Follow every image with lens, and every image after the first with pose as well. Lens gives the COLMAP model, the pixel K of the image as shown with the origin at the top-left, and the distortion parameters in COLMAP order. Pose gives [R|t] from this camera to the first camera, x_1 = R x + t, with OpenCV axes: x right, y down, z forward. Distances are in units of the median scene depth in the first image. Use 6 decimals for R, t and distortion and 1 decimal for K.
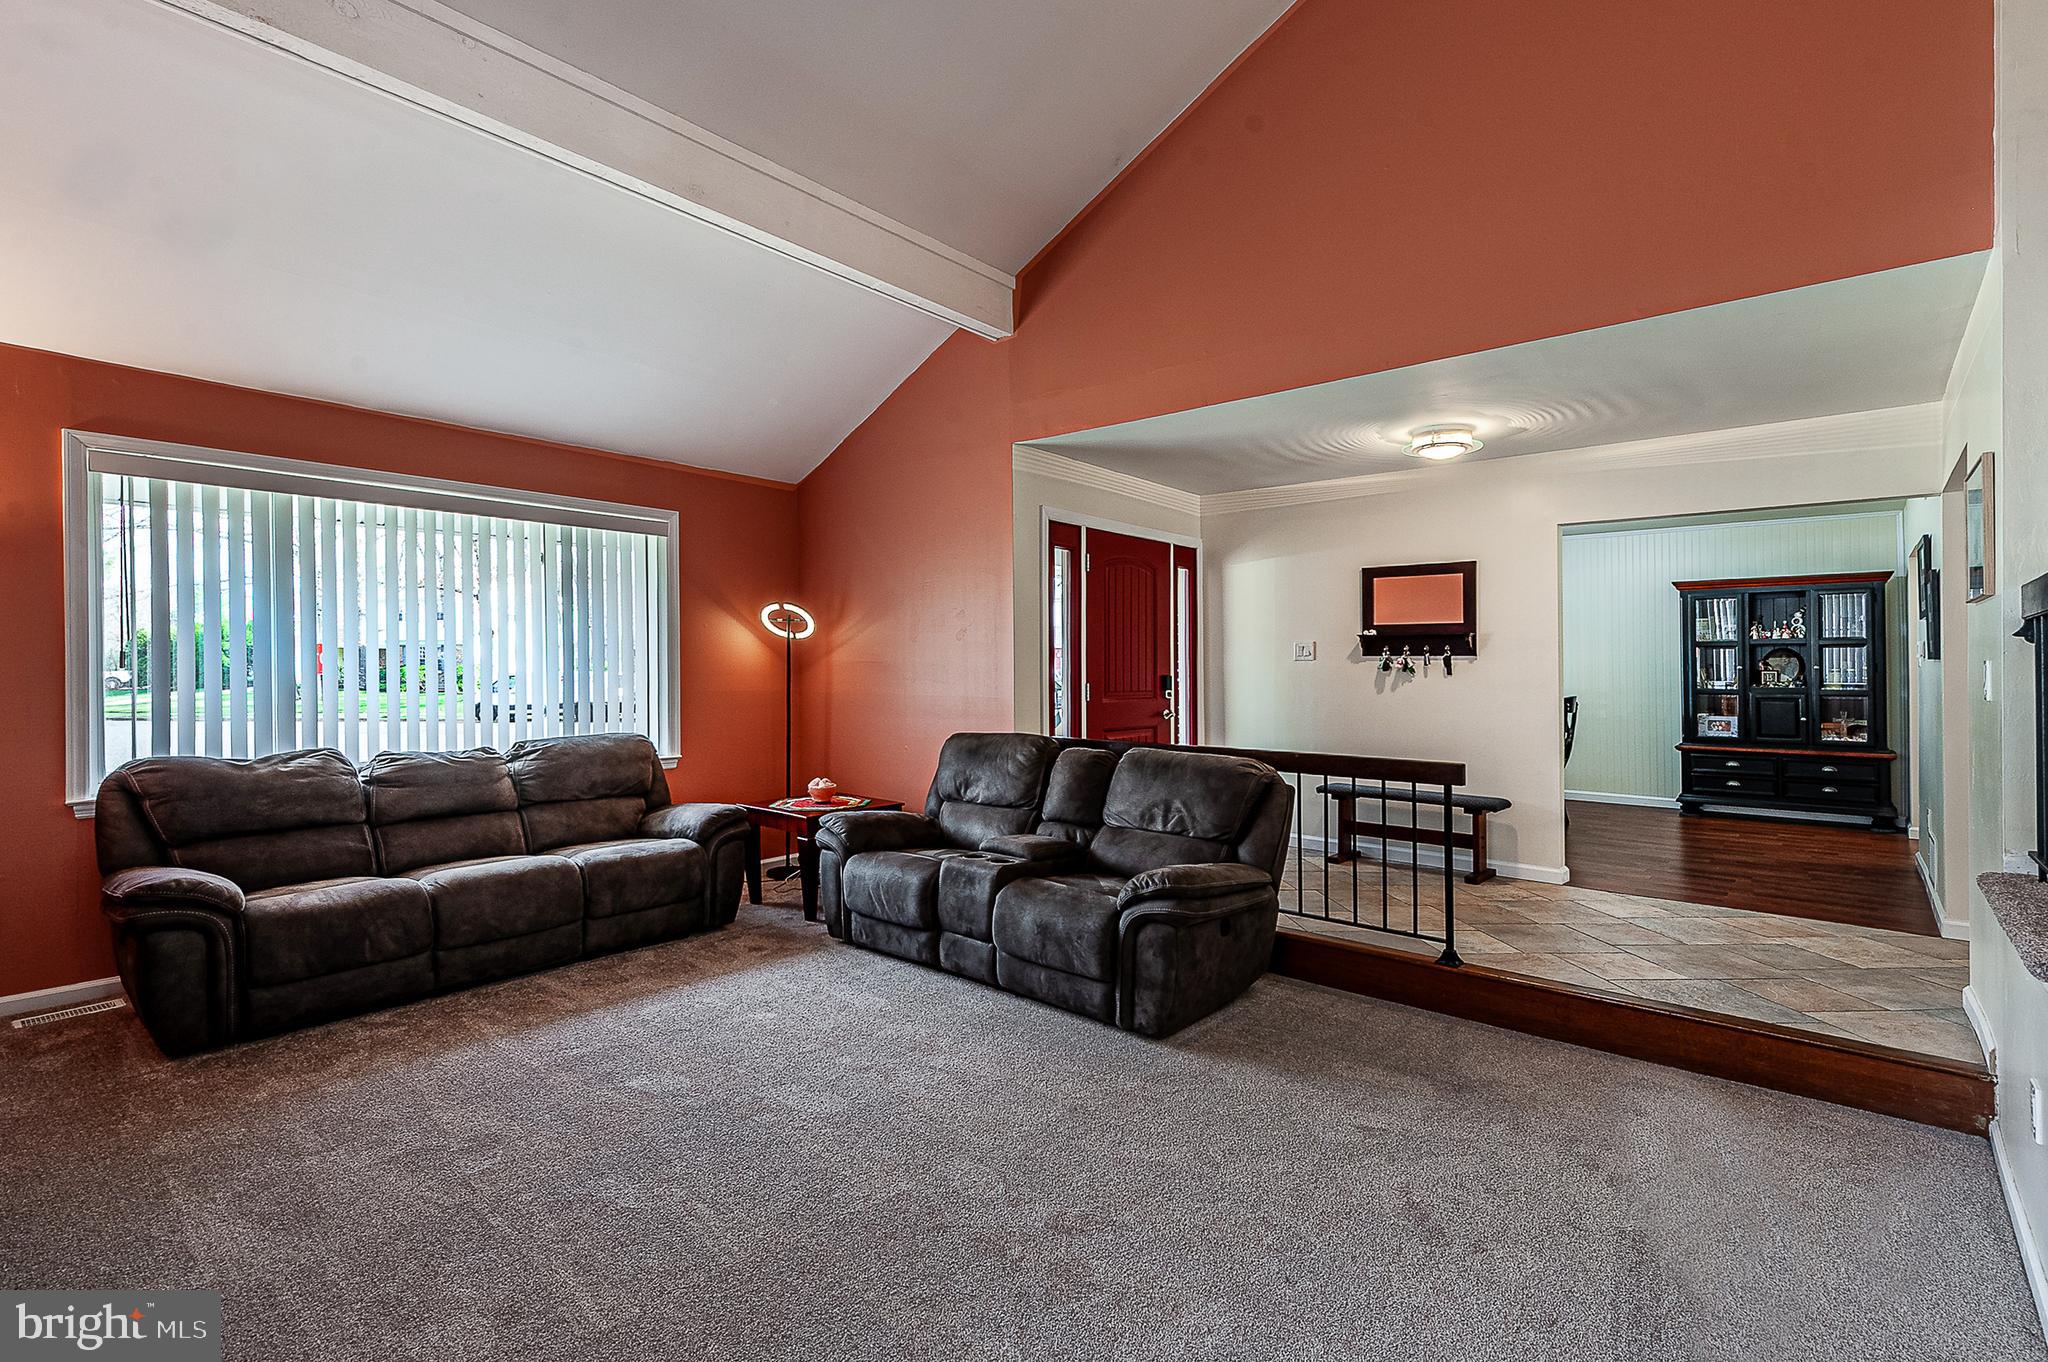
lens RADIAL K [[938.6, 0, 1022.7], [0, 938.6, 656.7], [0, 0, 1]] dist [-0.001166, -0.000332]
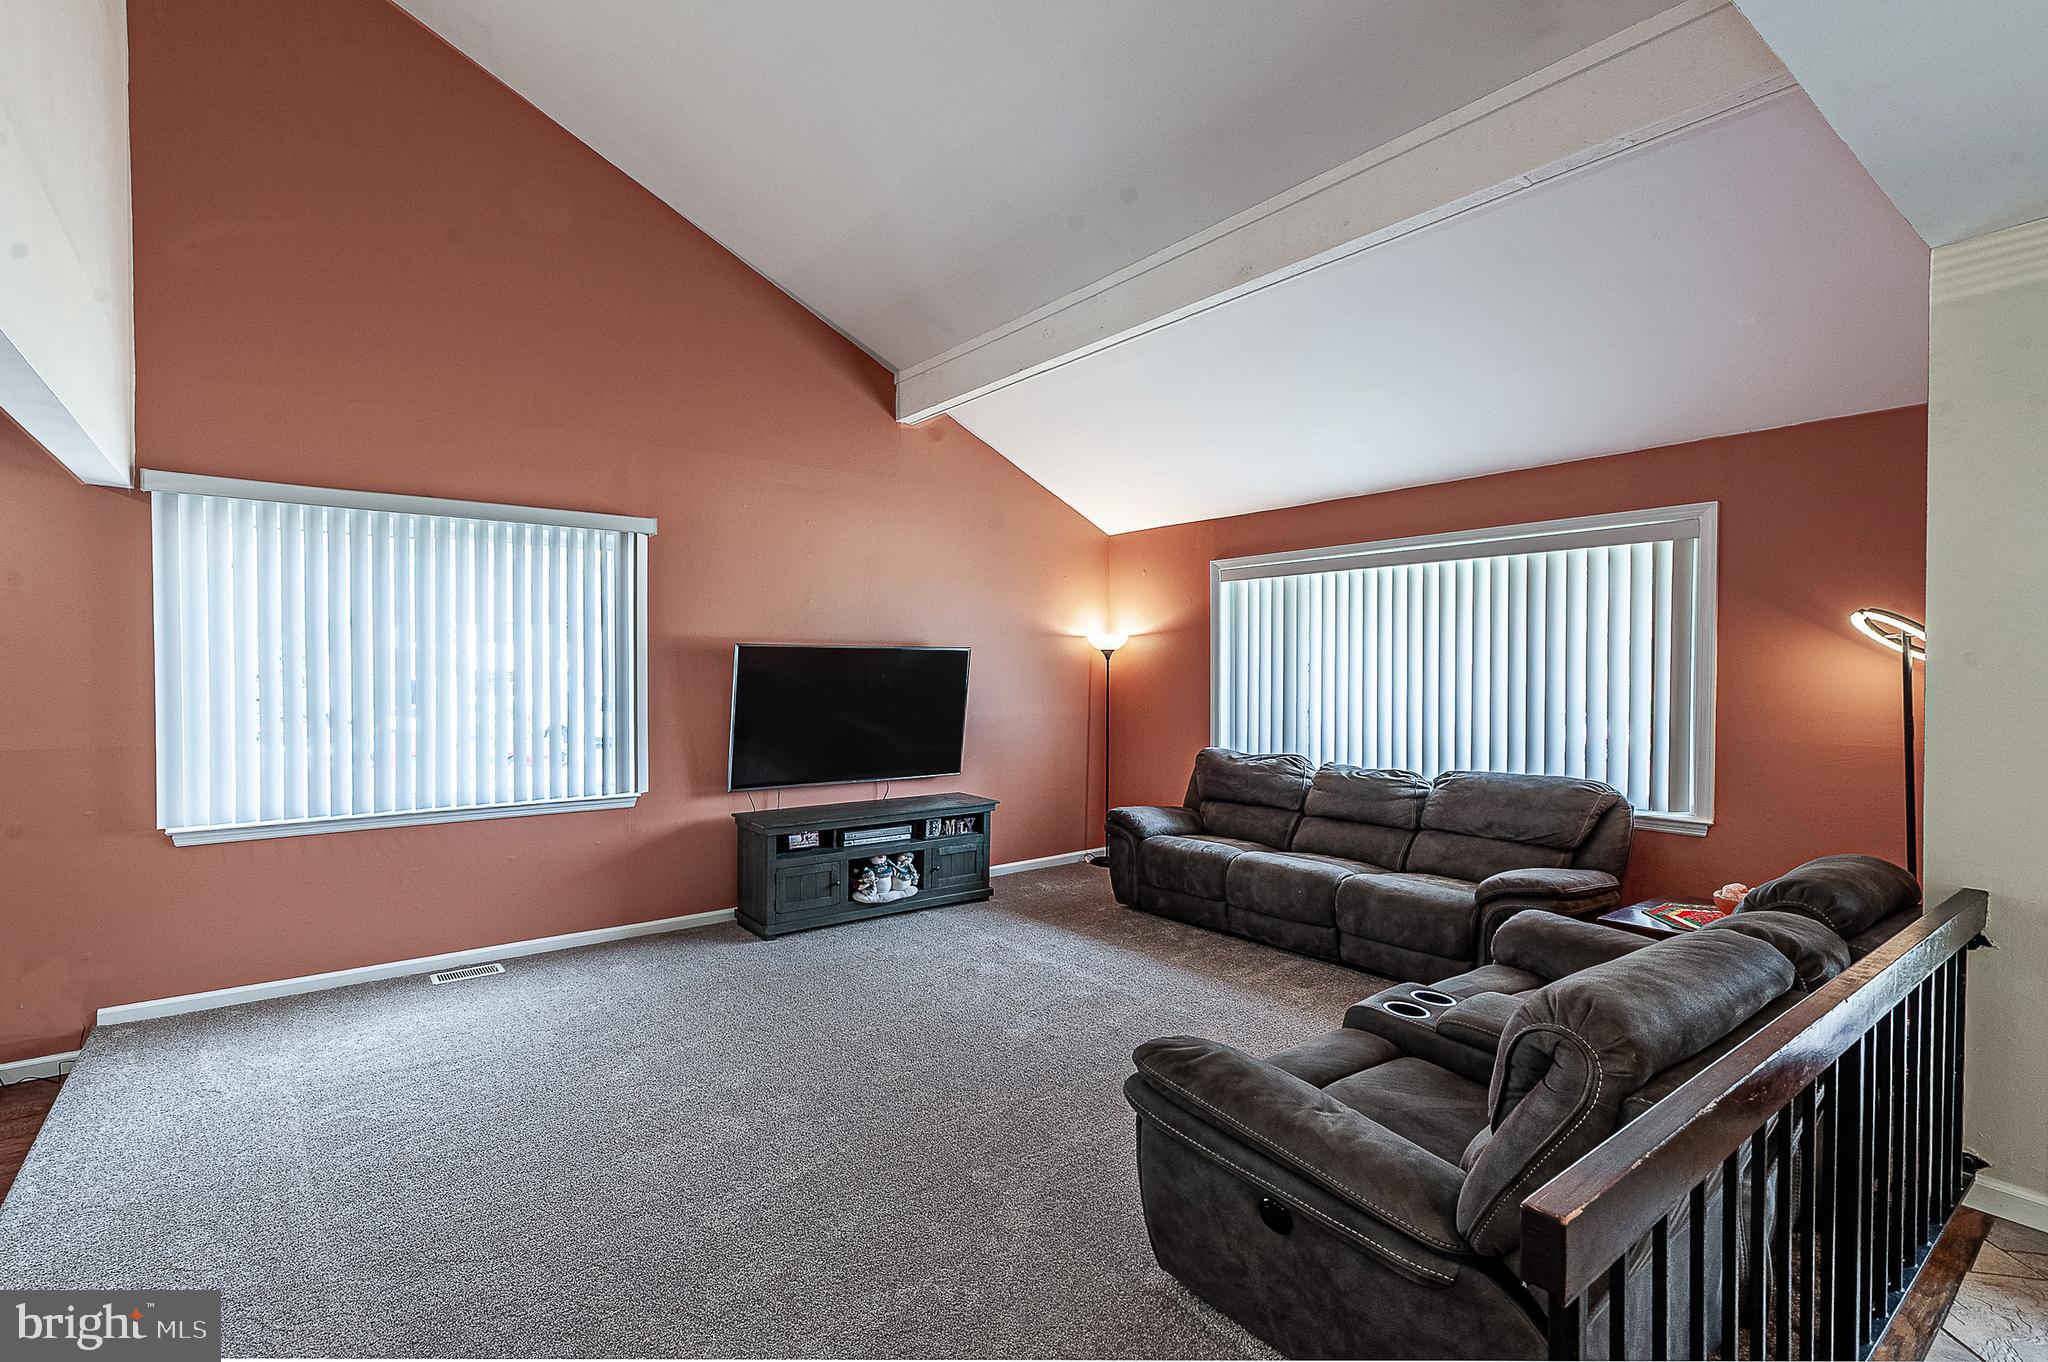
lens RADIAL K [[902.1, 0, 987.2], [0, 902.1, 686.3], [0, 0, 1]] dist [-0.000336, -0.000118]
pose [[-0.196111, 0.011109, -0.980519, 0.672327], [0.003854, 0.999937, 0.010558, -0.021037], [0.980574, -0.001709, -0.196142, 0.816593]]
